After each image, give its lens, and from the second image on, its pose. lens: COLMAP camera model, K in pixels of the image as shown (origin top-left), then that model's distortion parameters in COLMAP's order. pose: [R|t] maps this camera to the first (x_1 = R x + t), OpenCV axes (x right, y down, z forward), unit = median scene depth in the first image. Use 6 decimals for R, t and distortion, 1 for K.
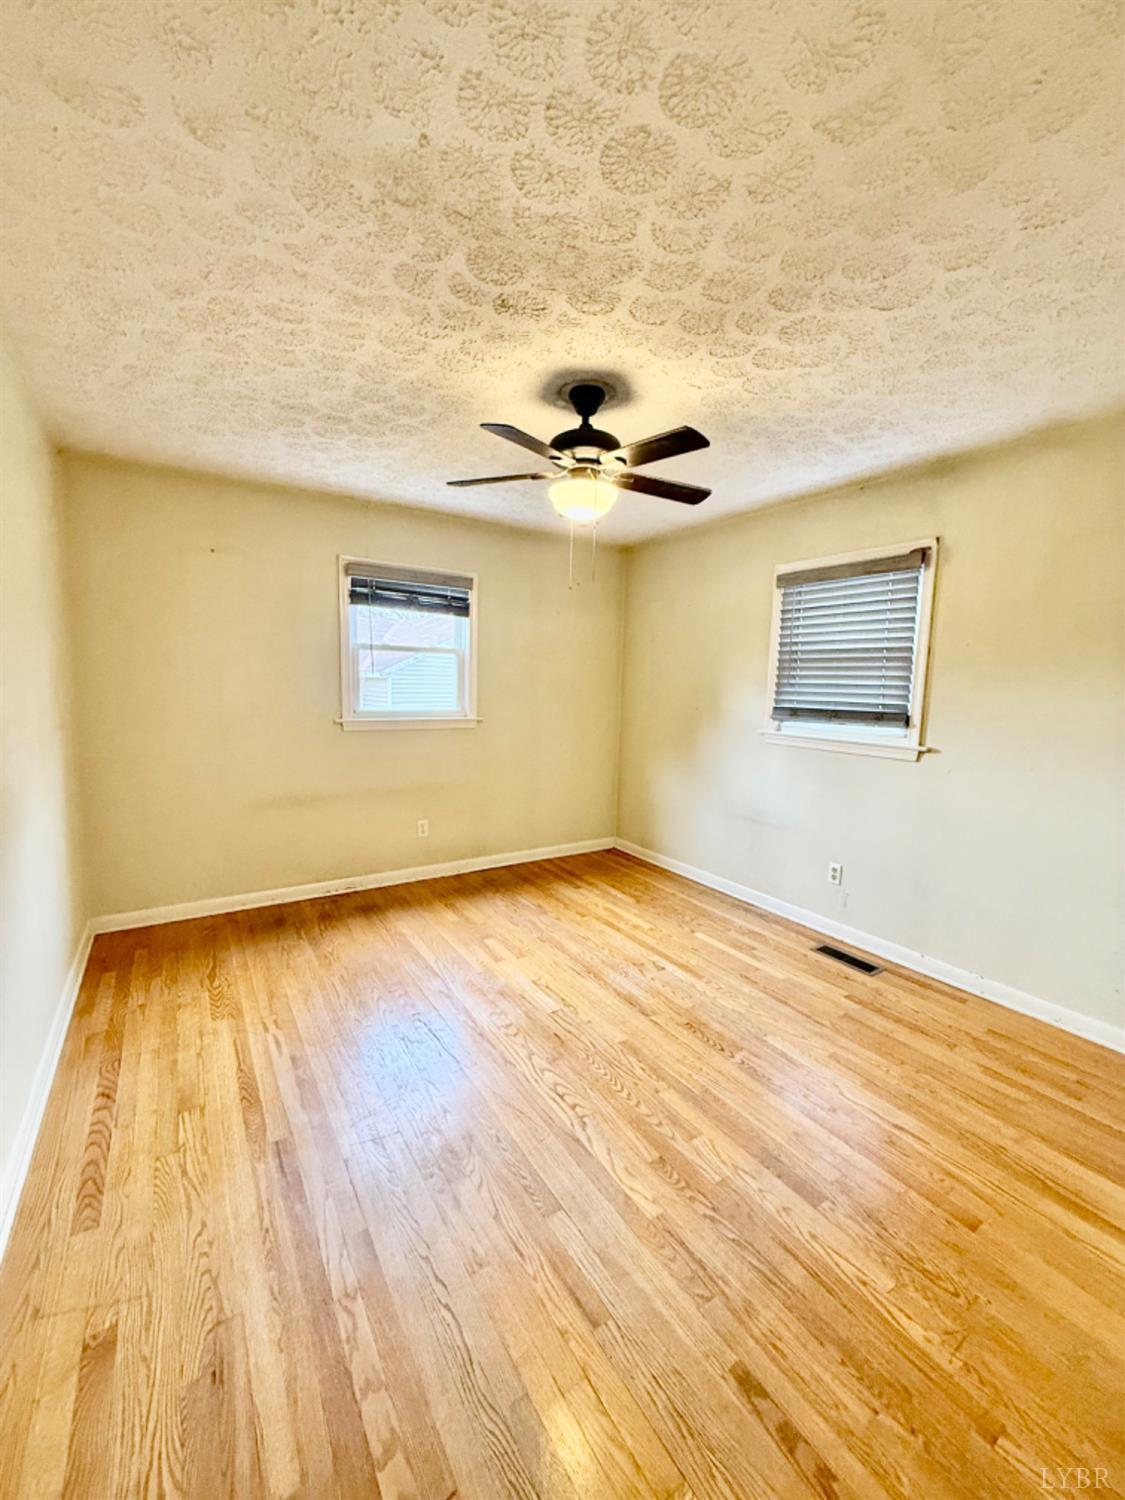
lens RADIAL K [[596.5, 0, 560.6], [0, 596.5, 743.9], [0, 0, 1]] dist [-0.001262, -0.000019]
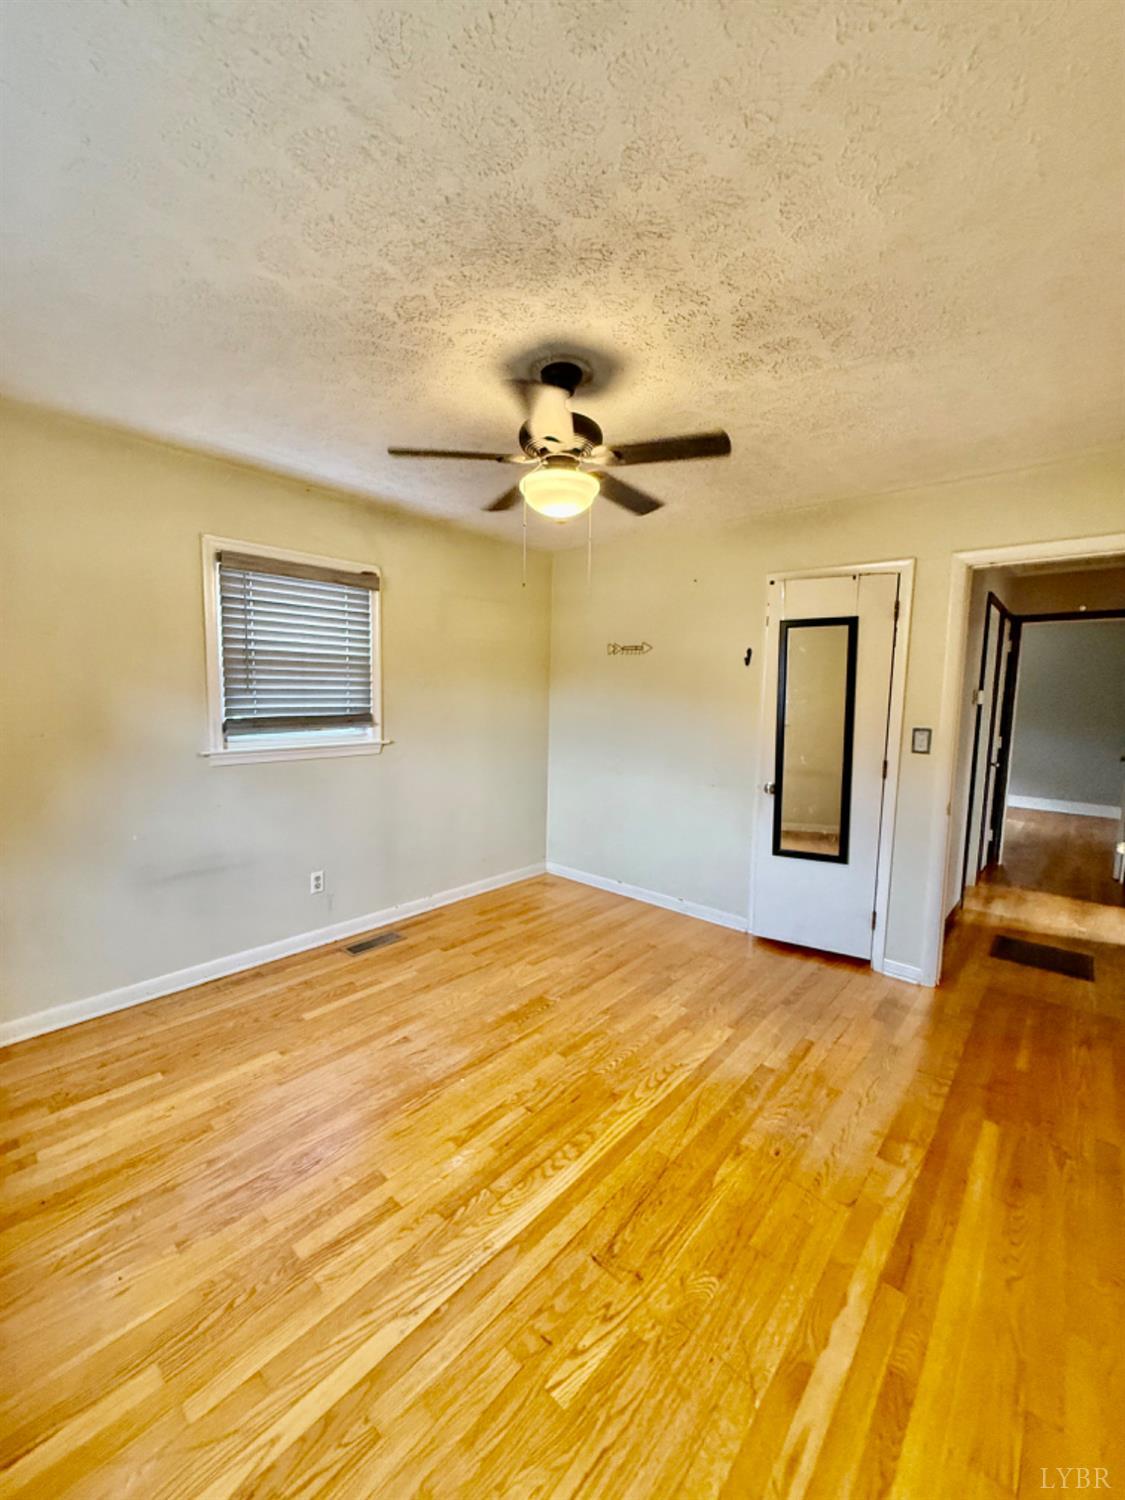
lens RADIAL K [[596.5, 0, 560.6], [0, 596.5, 743.9], [0, 0, 1]] dist [-0.001262, -0.000019]
pose [[-0.270047, -0.115942, 0.955841, -0.636702], [0.080782, 0.986495, 0.142484, -0.130141], [-0.959452, 0.115692, -0.257034, 0.959470]]
